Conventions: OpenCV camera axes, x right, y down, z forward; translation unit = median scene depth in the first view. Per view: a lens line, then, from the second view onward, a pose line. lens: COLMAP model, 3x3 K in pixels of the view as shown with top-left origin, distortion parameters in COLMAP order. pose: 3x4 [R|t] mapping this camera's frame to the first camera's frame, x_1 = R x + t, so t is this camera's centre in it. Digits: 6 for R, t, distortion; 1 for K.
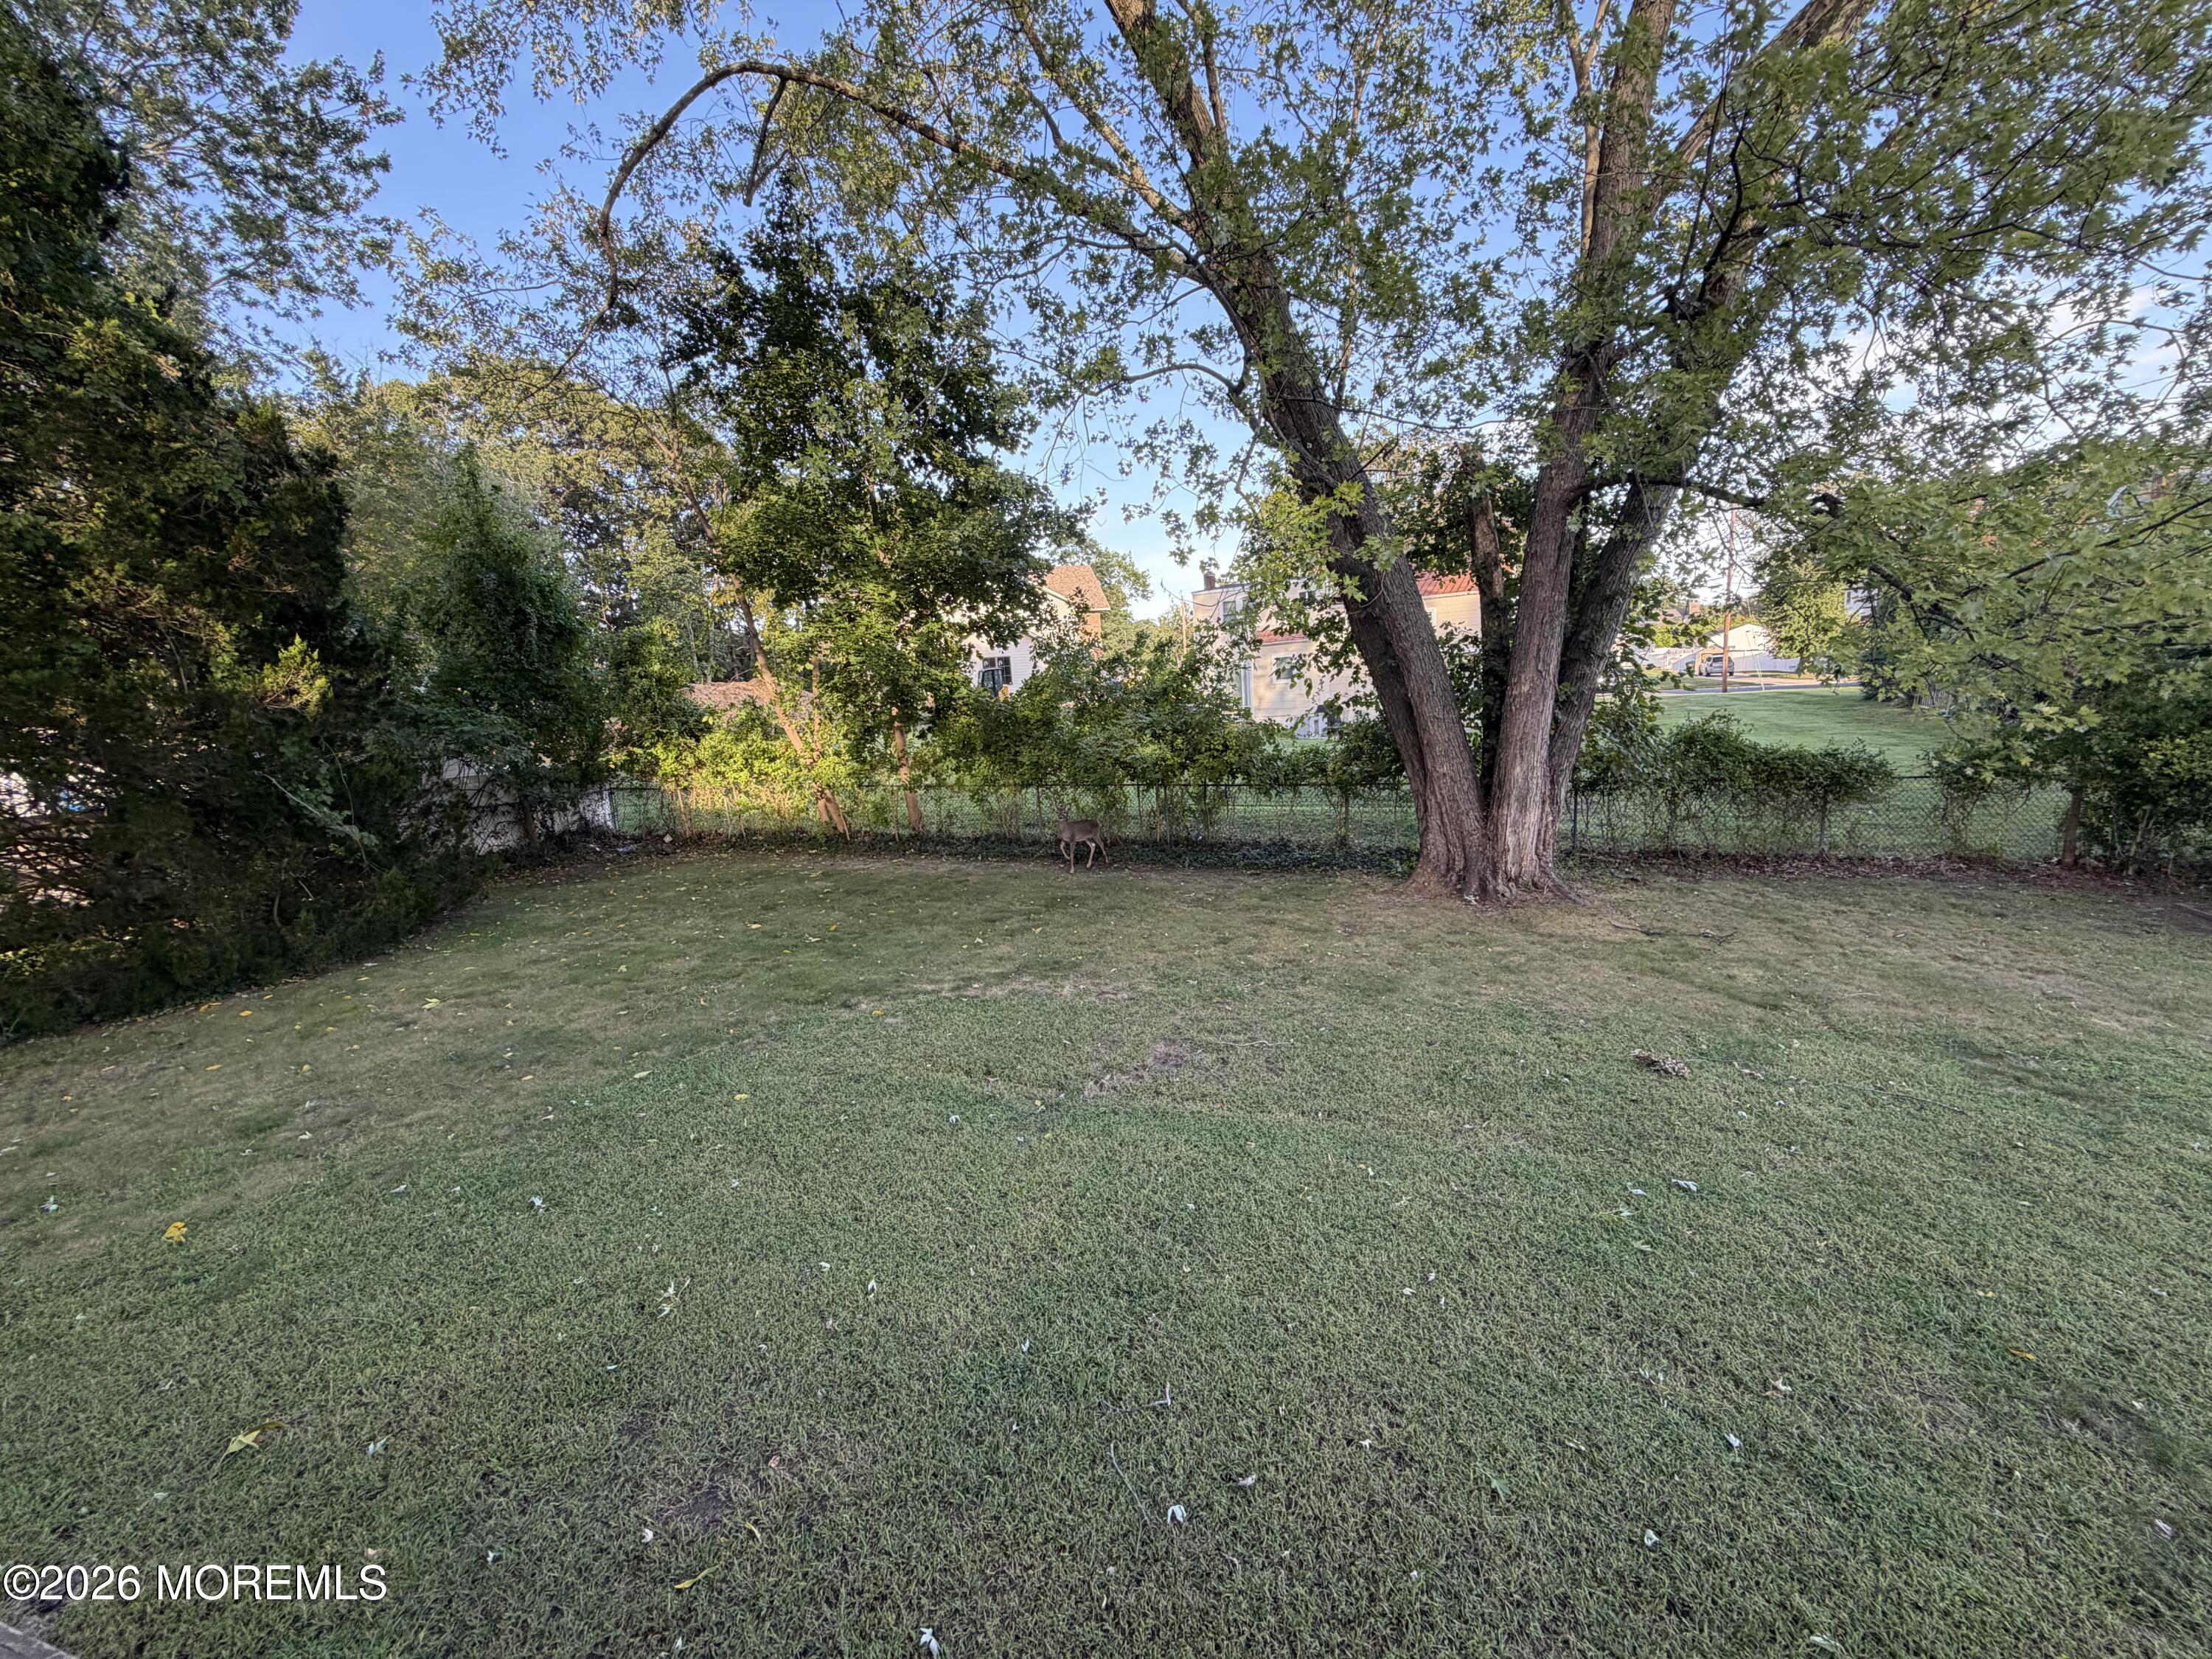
lens RADIAL K [[883.2, 0, 1107.0], [0, 883.2, 826.6], [0, 0, 1]] dist [0.000363, -0.000080]
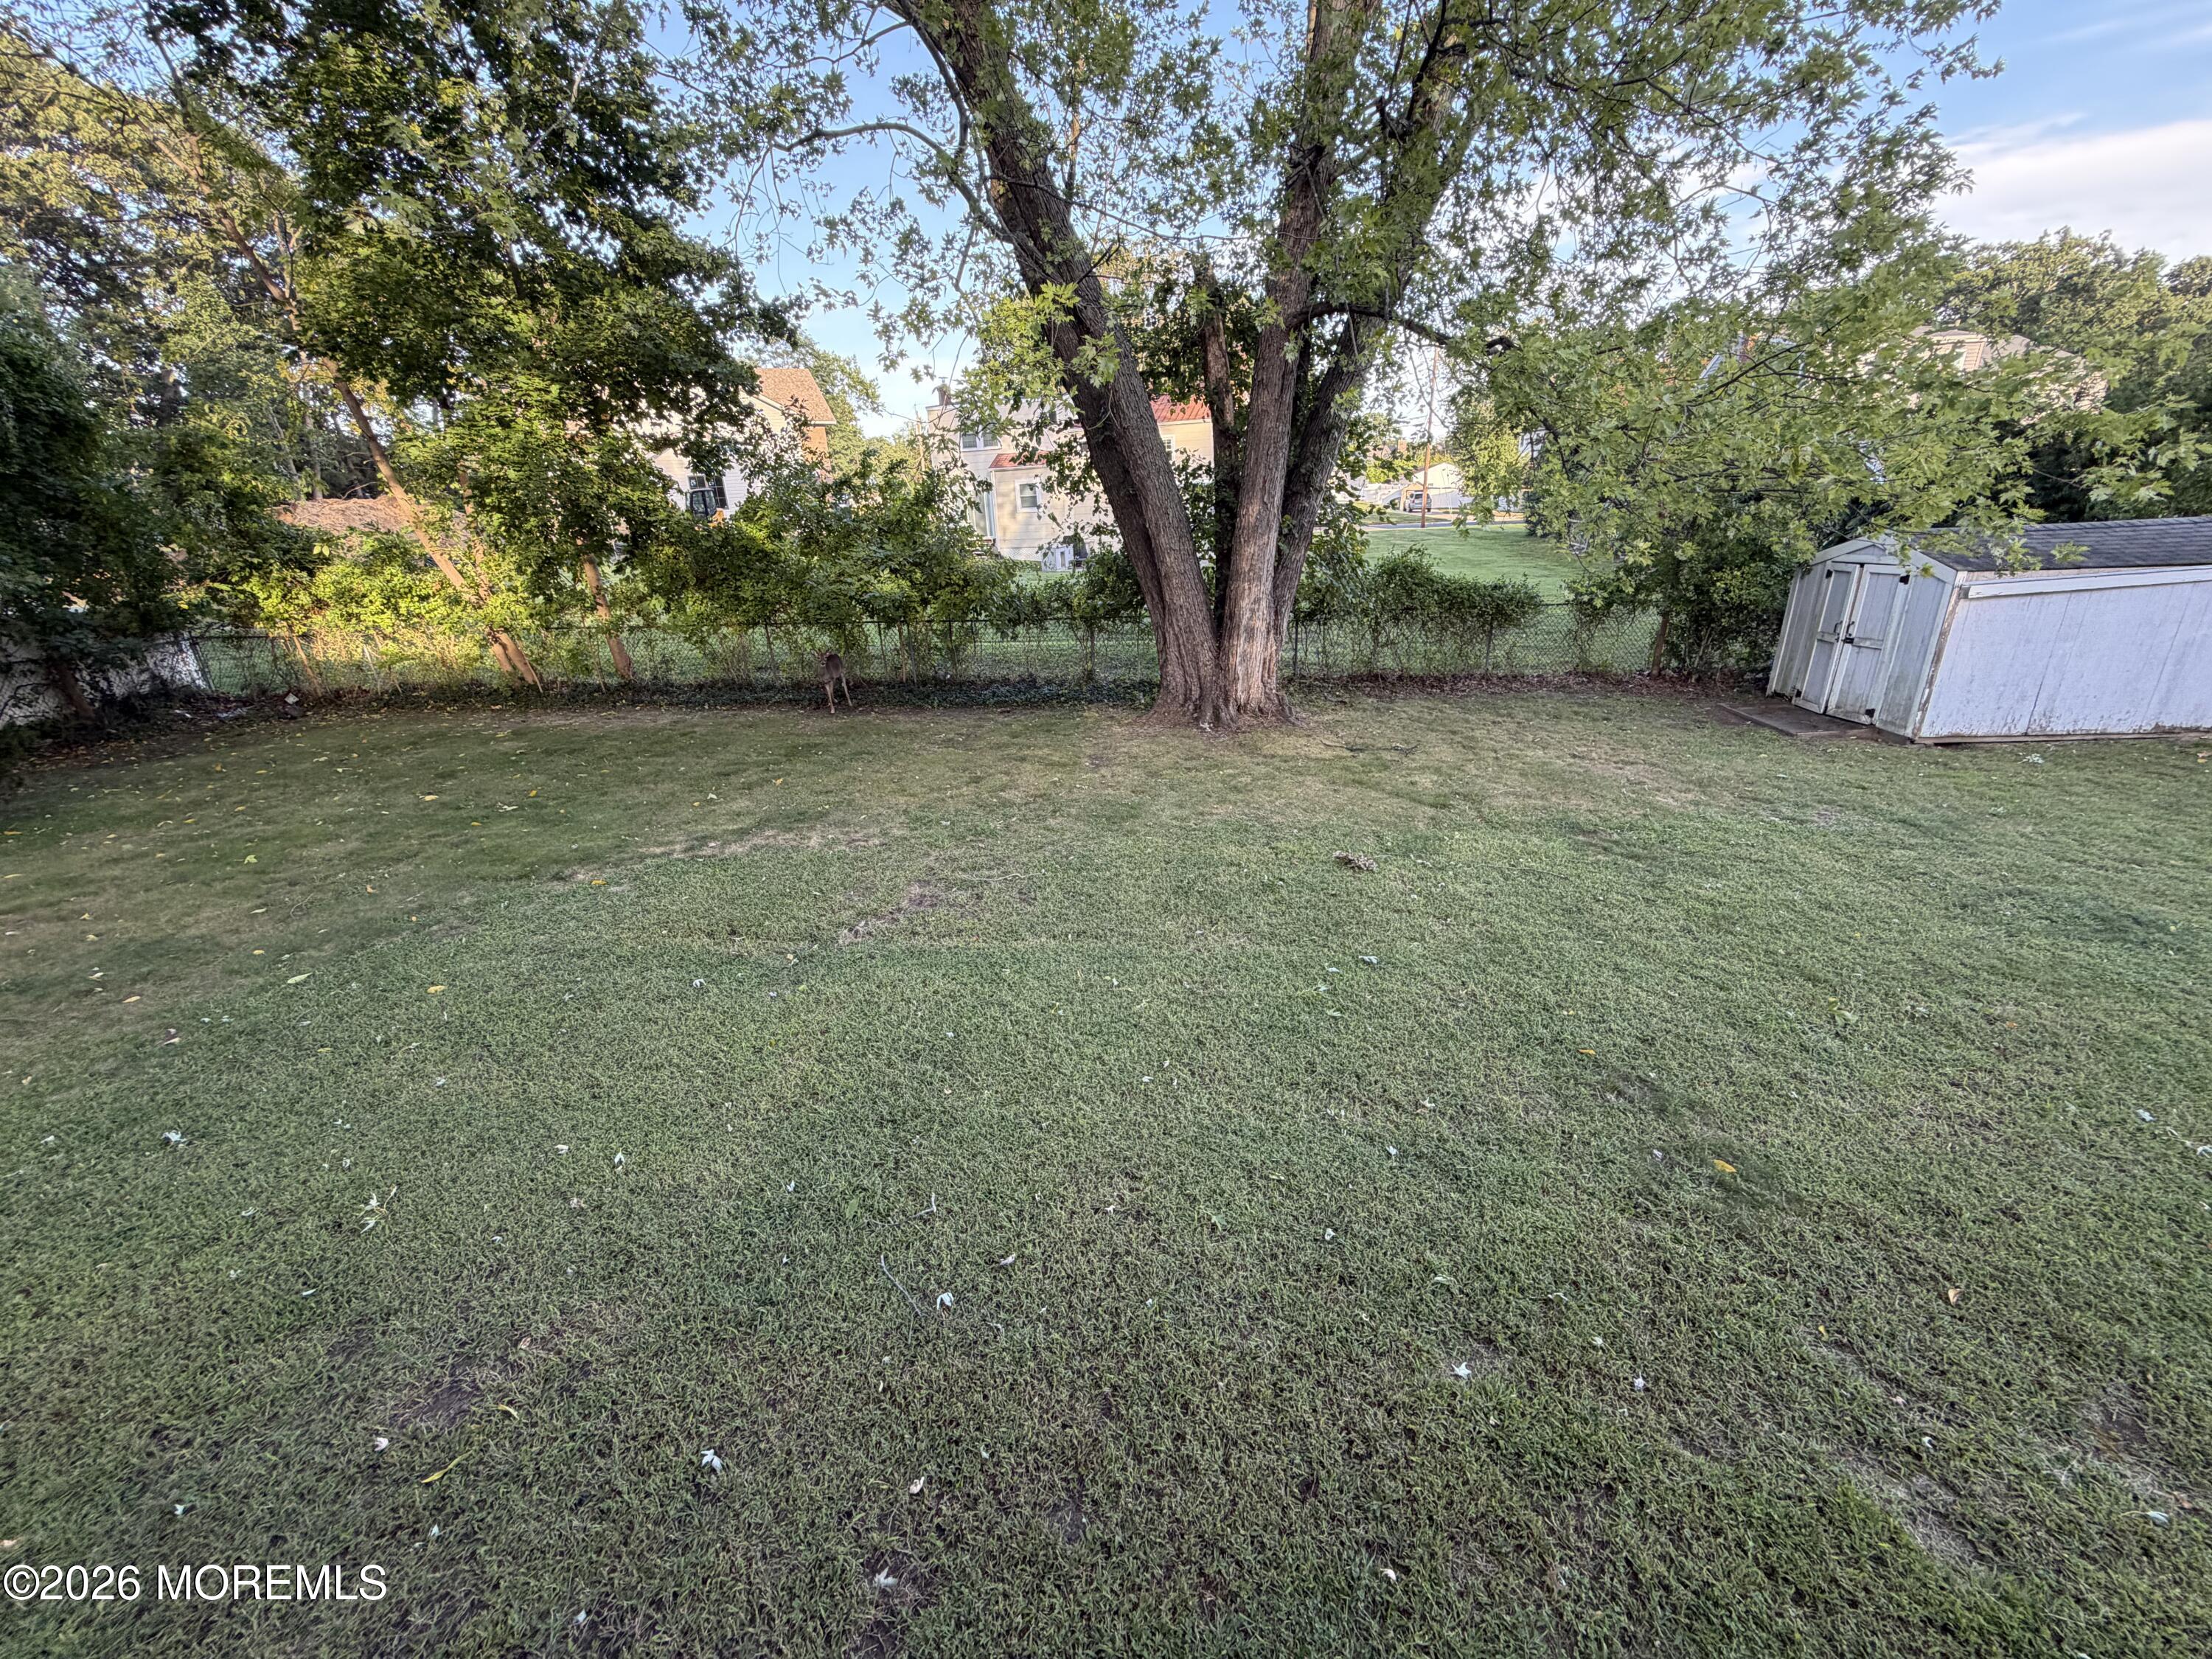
lens RADIAL K [[883.2, 0, 1109.3], [0, 883.2, 827.2], [0, 0, 1]] dist [0.000363, -0.000080]
pose [[0.961109, -0.077714, 0.265011, 0.011473], [0.028329, 0.982272, 0.185310, 0.000934], [-0.274714, -0.170596, 0.946271, 0.001903]]
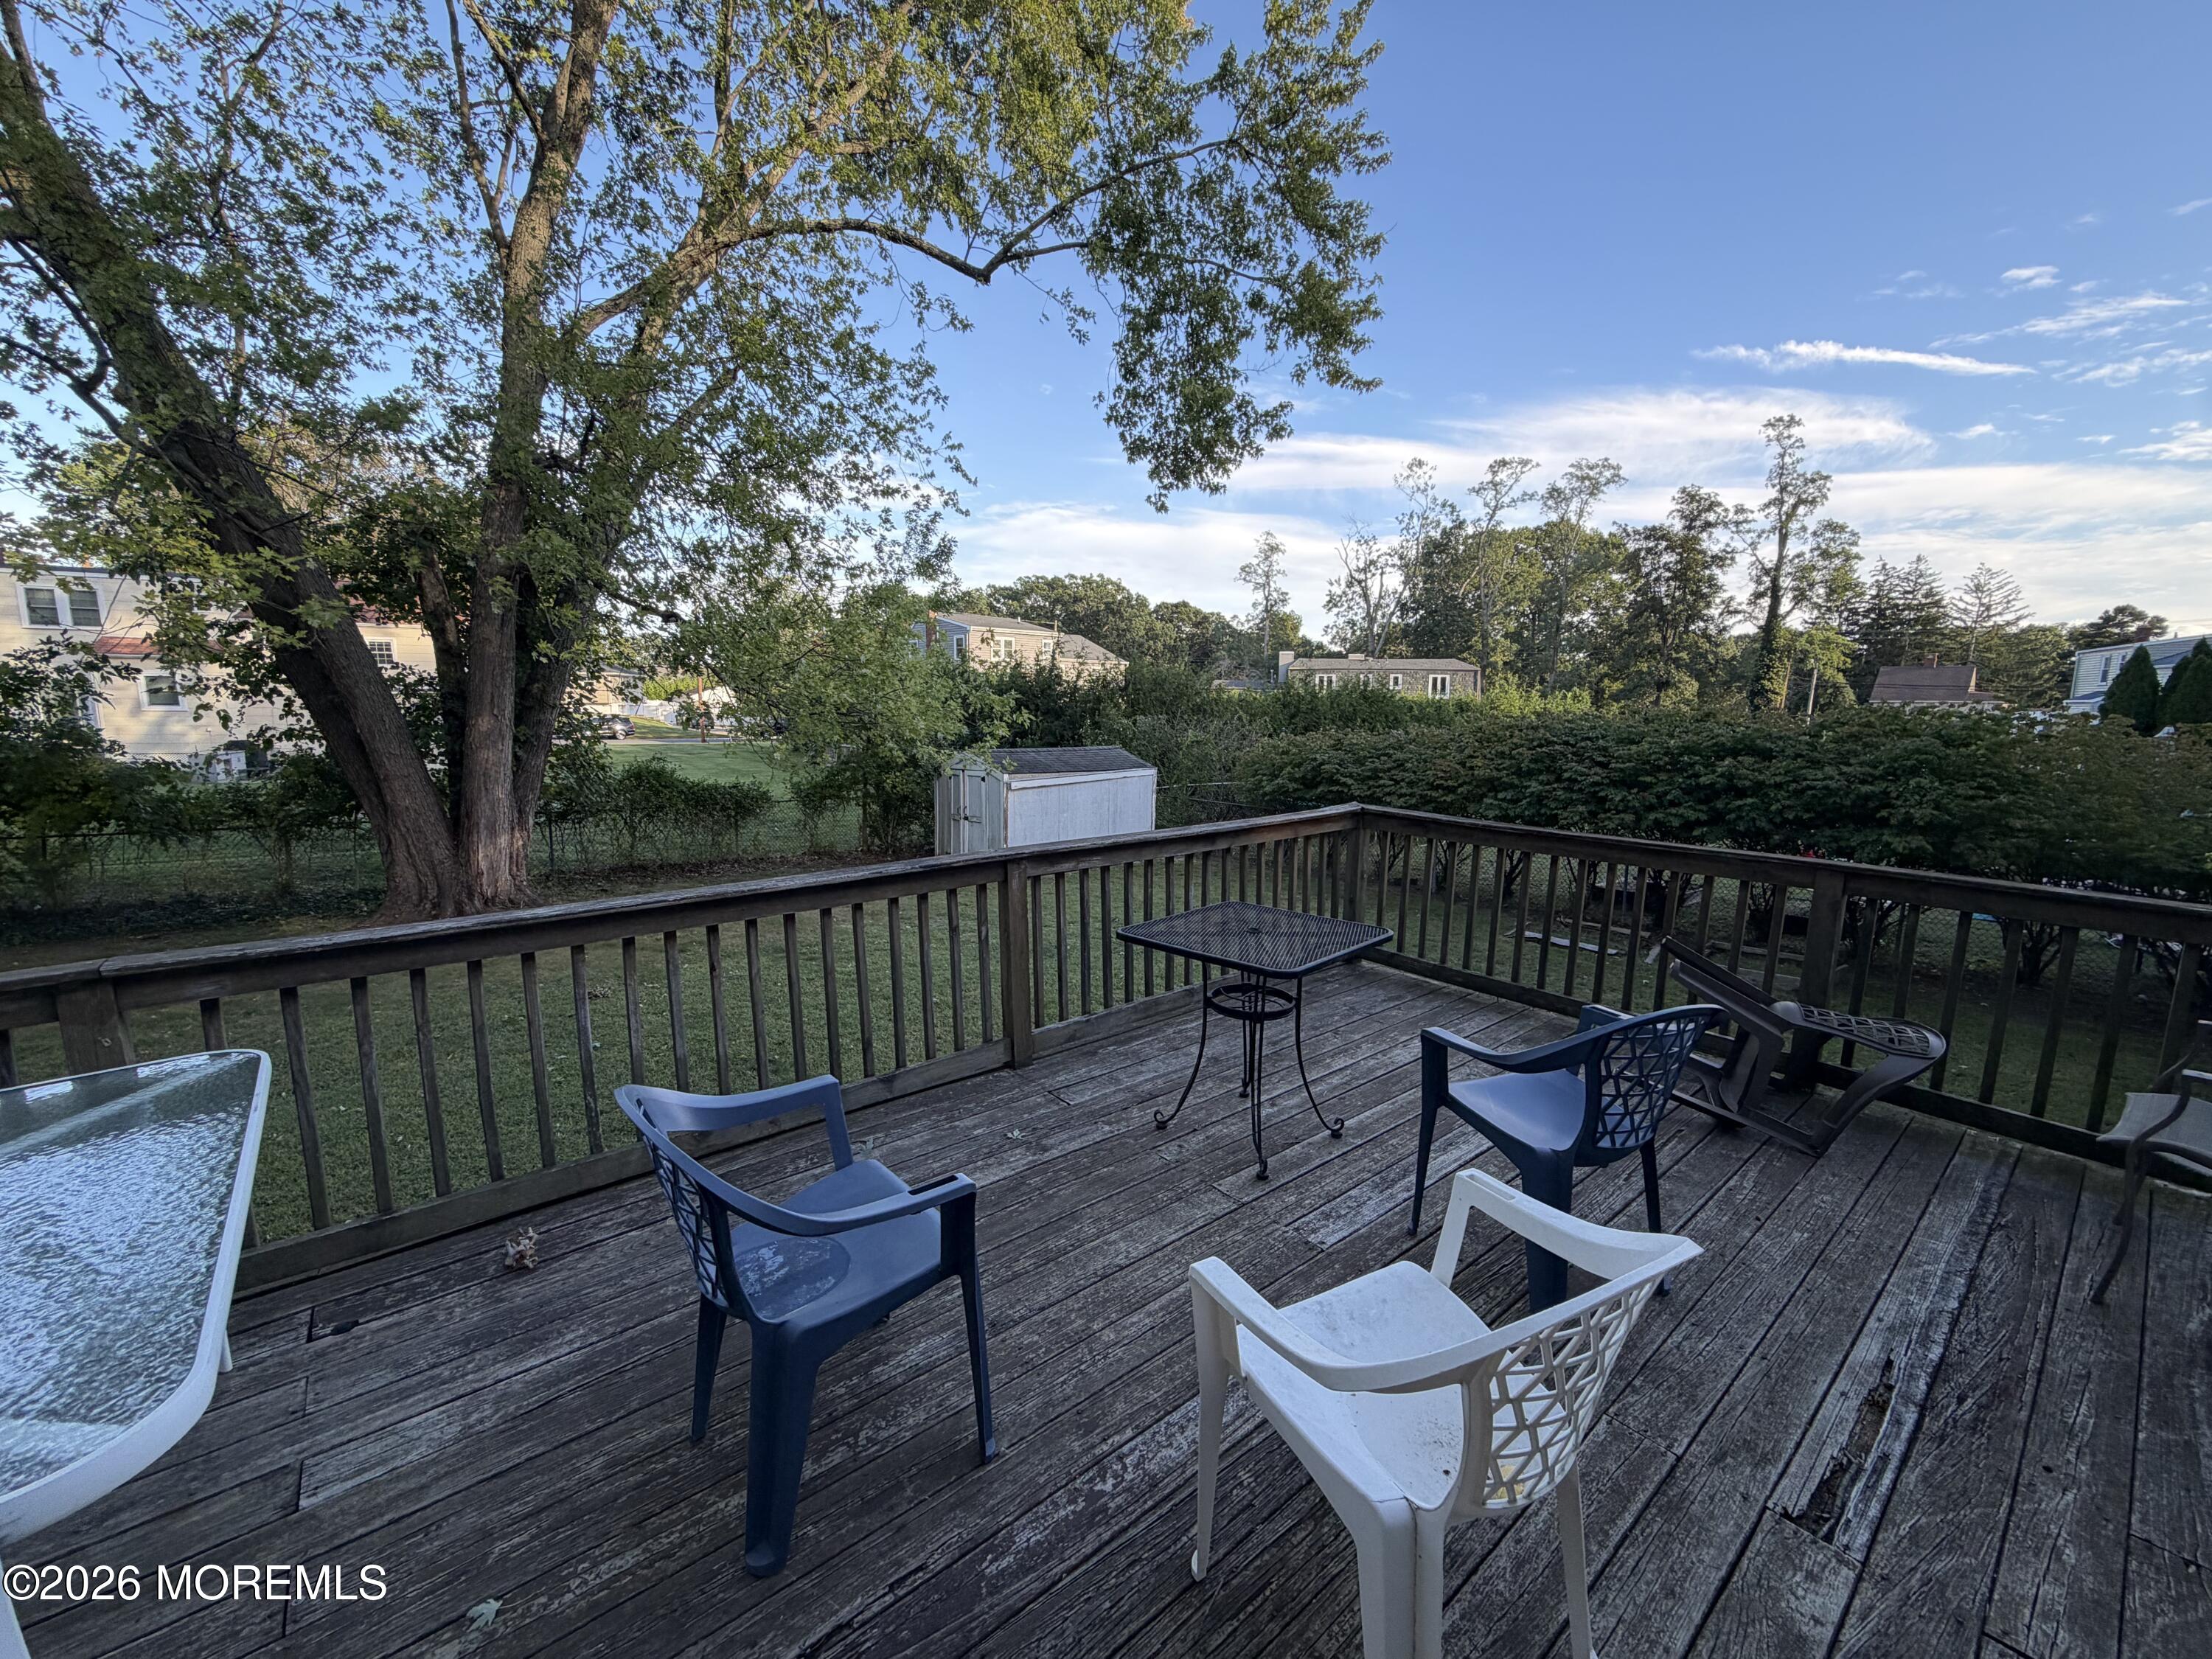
lens RADIAL K [[883.2, 0, 1109.7], [0, 883.2, 836.6], [0, 0, 1]] dist [0.000363, -0.000080]
pose [[0.521972, -0.056434, 0.851094, -0.126428], [0.092269, 0.995689, 0.009433, 0.067836], [-0.847957, 0.073606, 0.524929, -0.410979]]
